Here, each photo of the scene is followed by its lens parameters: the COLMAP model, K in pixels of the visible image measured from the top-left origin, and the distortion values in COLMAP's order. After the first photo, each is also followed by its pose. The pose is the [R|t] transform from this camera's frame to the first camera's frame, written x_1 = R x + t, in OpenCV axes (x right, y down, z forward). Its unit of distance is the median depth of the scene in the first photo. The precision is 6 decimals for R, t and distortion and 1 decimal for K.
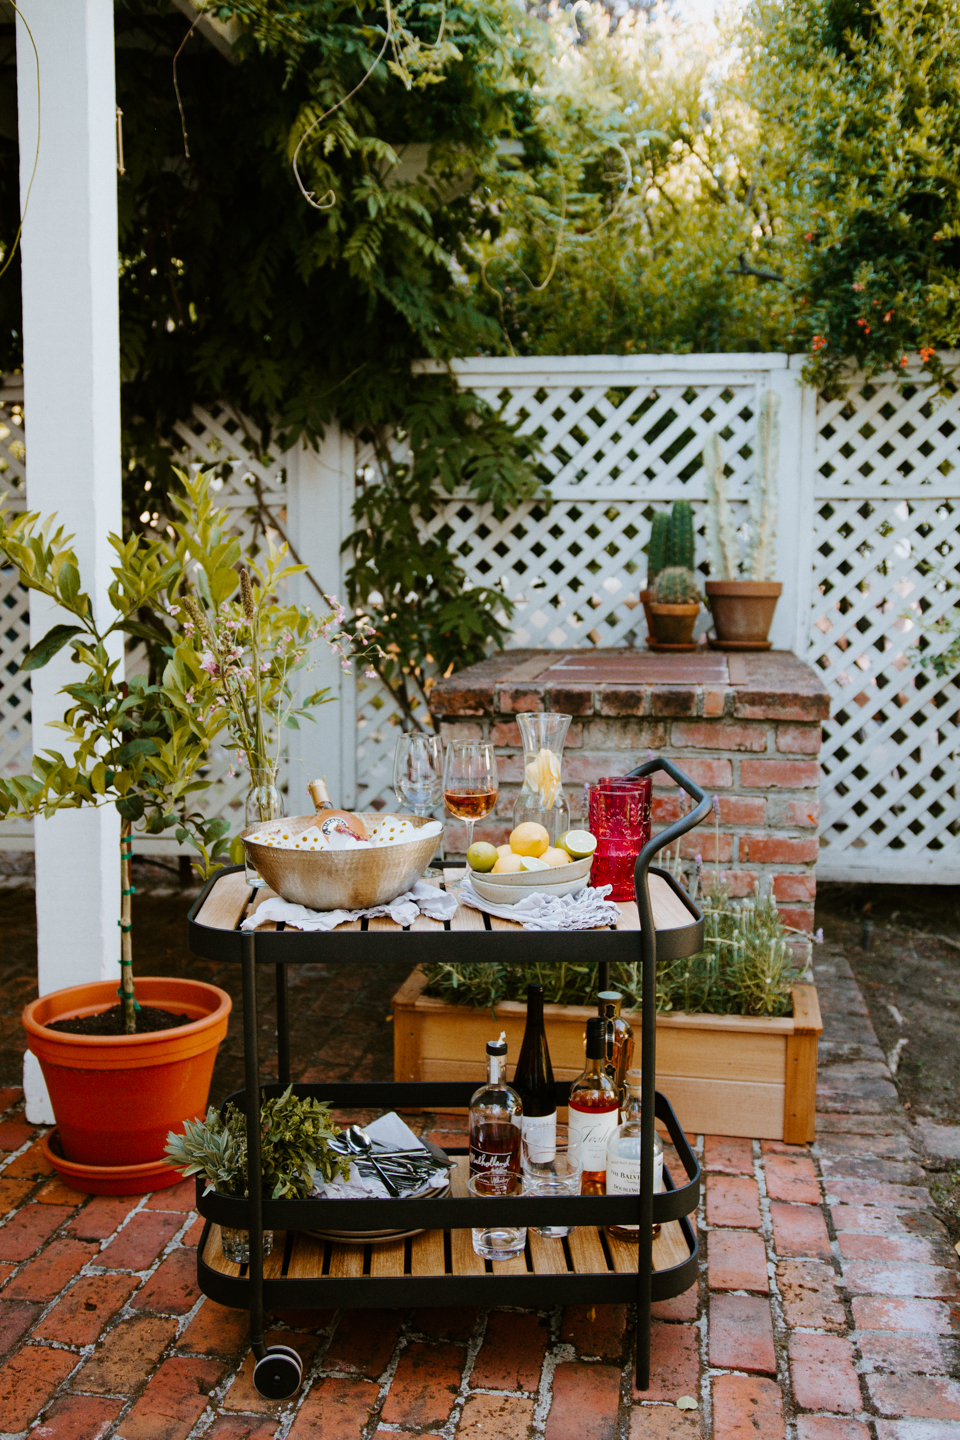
lens RADIAL K [[1535.3, 0, 480.3], [0, 1535.3, 711.7], [0, 0, 1]] dist [0.027461, 0.000000]
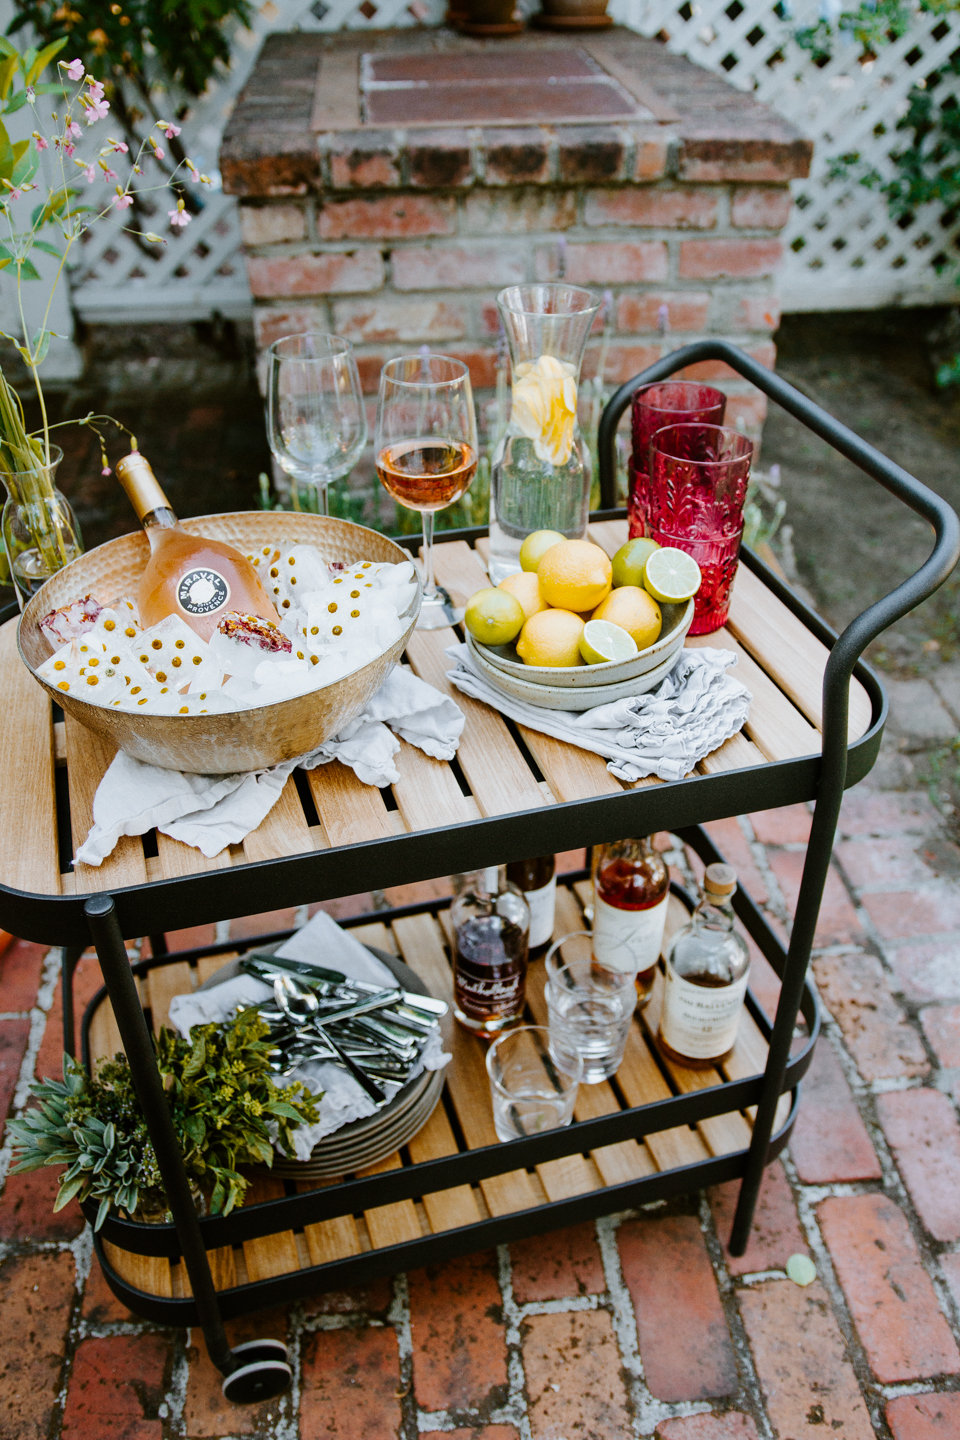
lens RADIAL K [[1298.8, 0, 491.8], [0, 1298.8, 732.5], [0, 0, 1]] dist [-0.037200, 0.000000]
pose [[0.968286, -0.148834, 0.200673, -0.068386], [0.032699, 0.871783, 0.488799, -0.065808], [-0.247694, -0.466736, 0.849003, 0.416353]]
